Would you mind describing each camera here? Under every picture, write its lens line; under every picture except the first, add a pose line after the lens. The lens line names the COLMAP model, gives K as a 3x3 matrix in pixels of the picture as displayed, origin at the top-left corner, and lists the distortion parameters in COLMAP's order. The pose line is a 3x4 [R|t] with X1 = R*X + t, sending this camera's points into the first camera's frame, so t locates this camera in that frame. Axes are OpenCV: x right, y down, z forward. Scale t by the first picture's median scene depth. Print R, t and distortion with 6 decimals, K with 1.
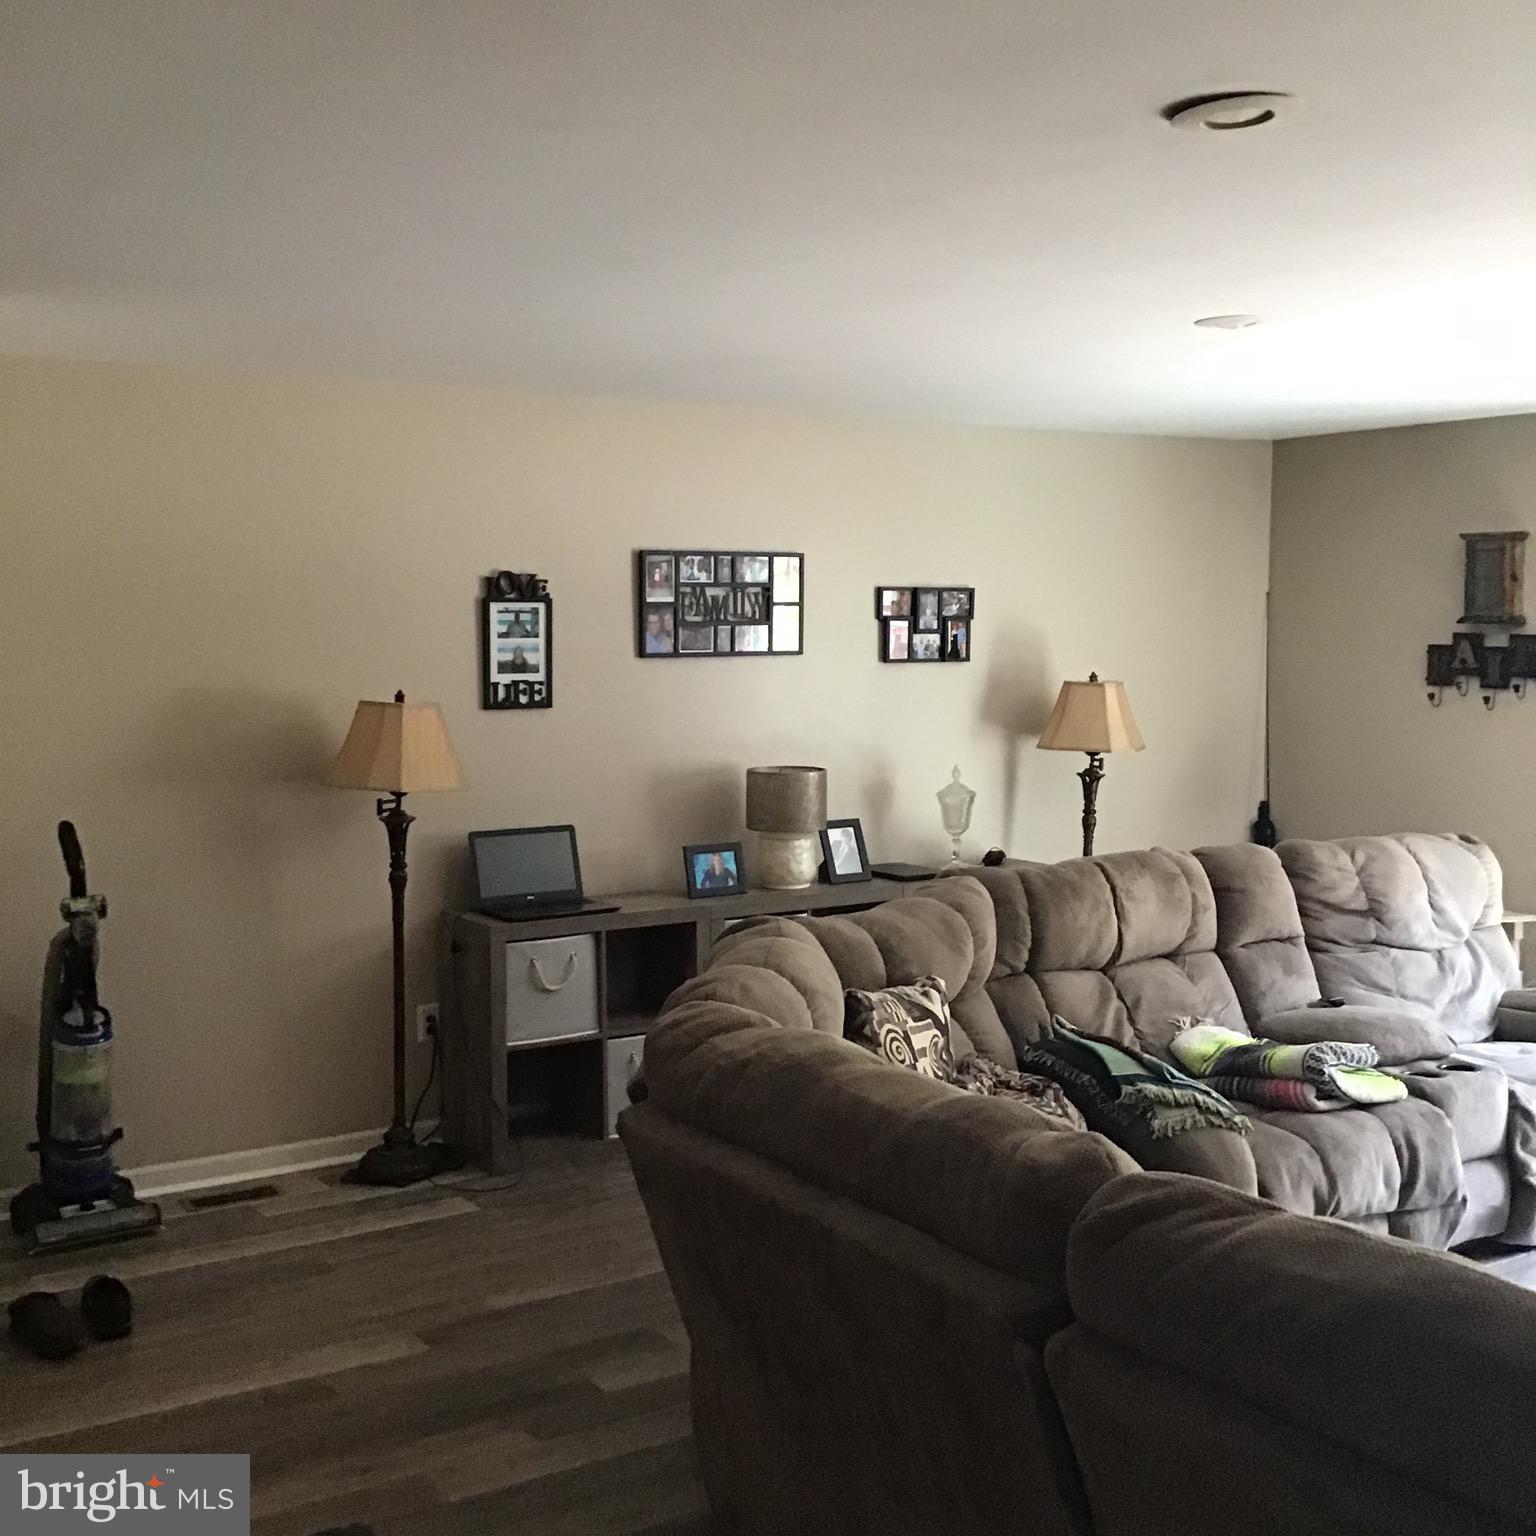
lens RADIAL K [[1848.2, 0, 761.3], [0, 1848.2, 777.6], [0, 0, 1]] dist [0.147190, -0.318266]
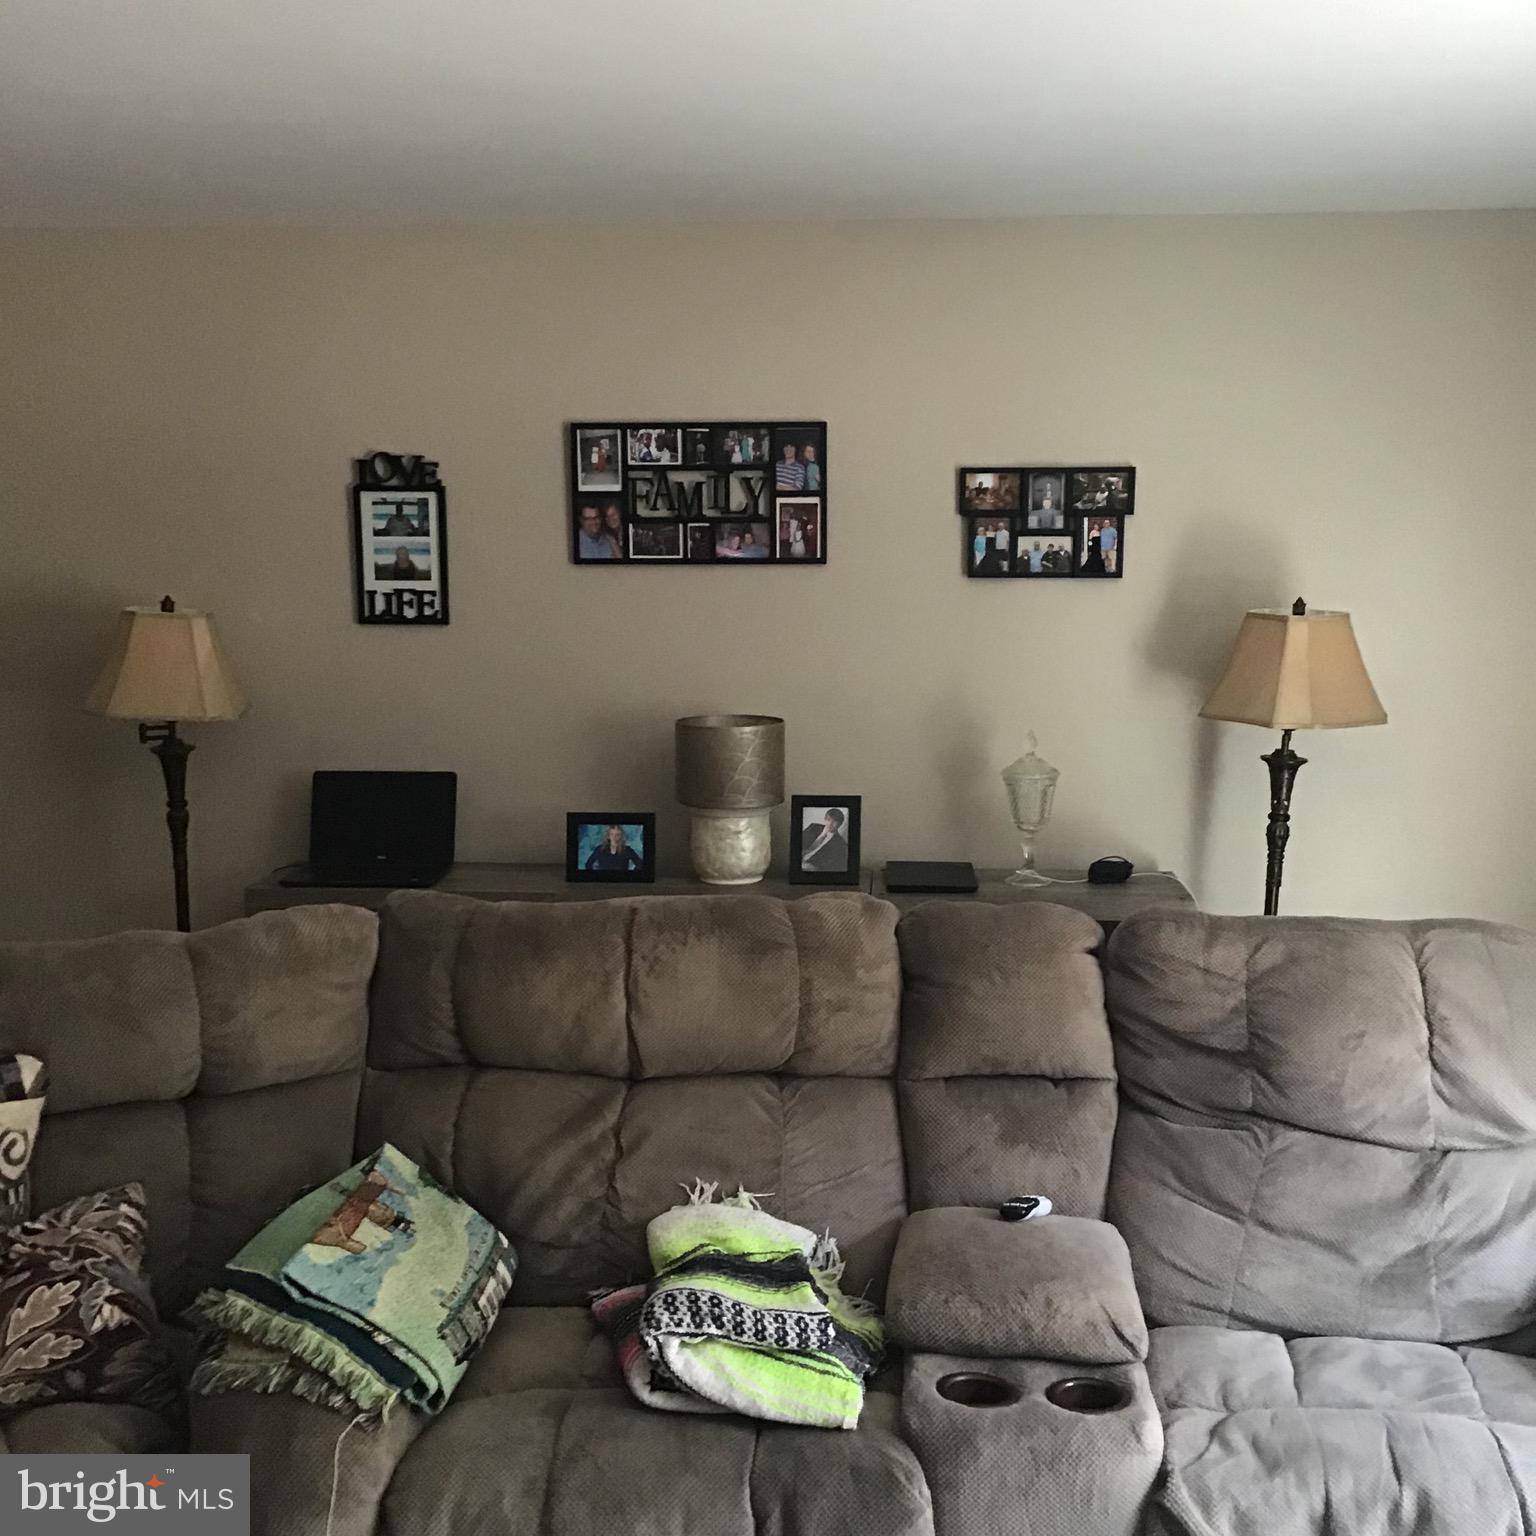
lens RADIAL K [[1848.2, 0, 761.3], [0, 1848.2, 777.6], [0, 0, 1]] dist [0.147190, -0.318266]
pose [[0.800193, 0.086176, -0.593518, 0.527448], [-0.053678, 0.995942, 0.072237, -0.040952], [0.597335, -0.025945, 0.801572, 0.481486]]
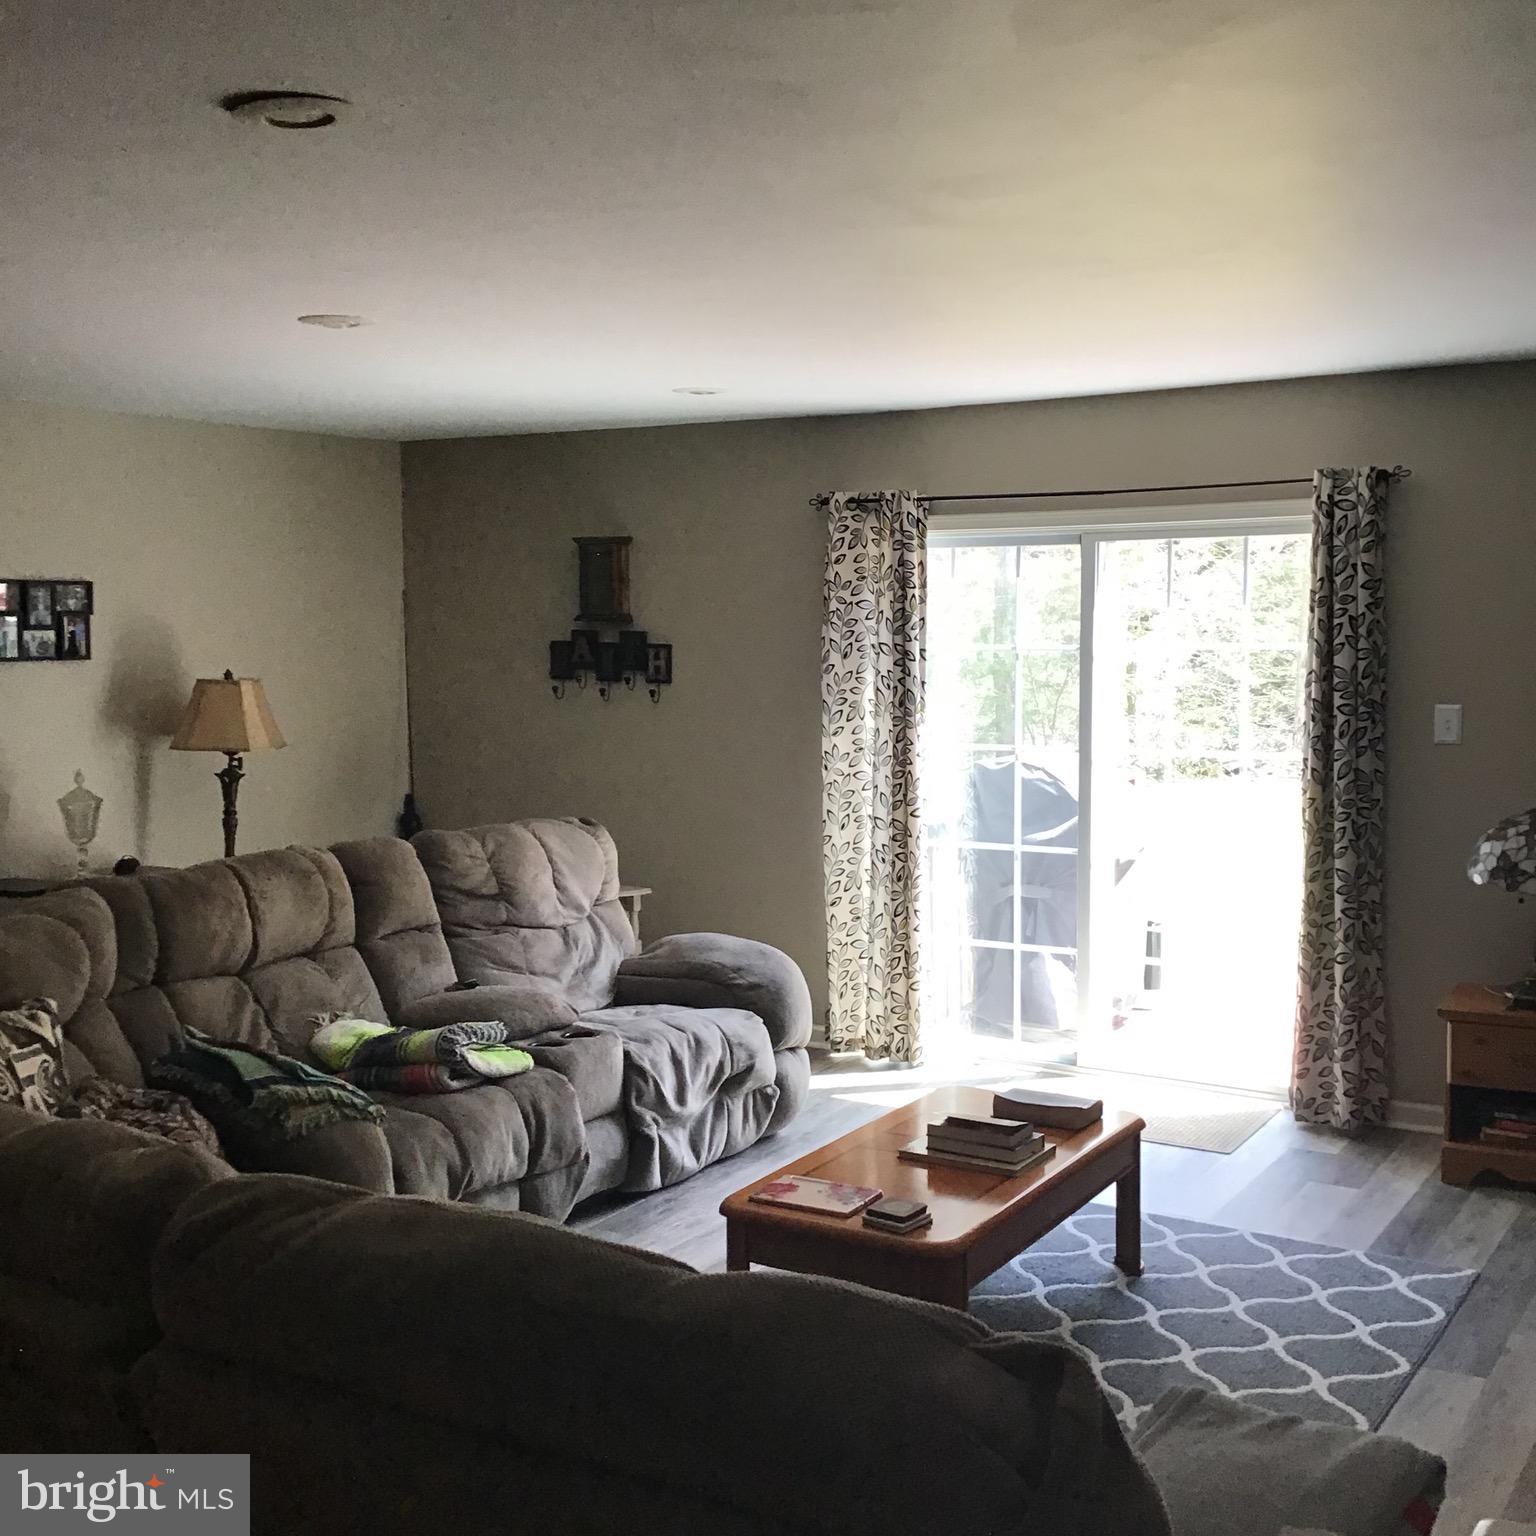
lens RADIAL K [[1848.2, 0, 761.3], [0, 1848.2, 777.6], [0, 0, 1]] dist [0.147190, -0.318266]
pose [[0.904252, -0.038472, 0.425263, 0.017068], [0.037618, 0.999238, 0.010410, 0.000290], [-0.425340, 0.006584, 0.905010, -0.006345]]
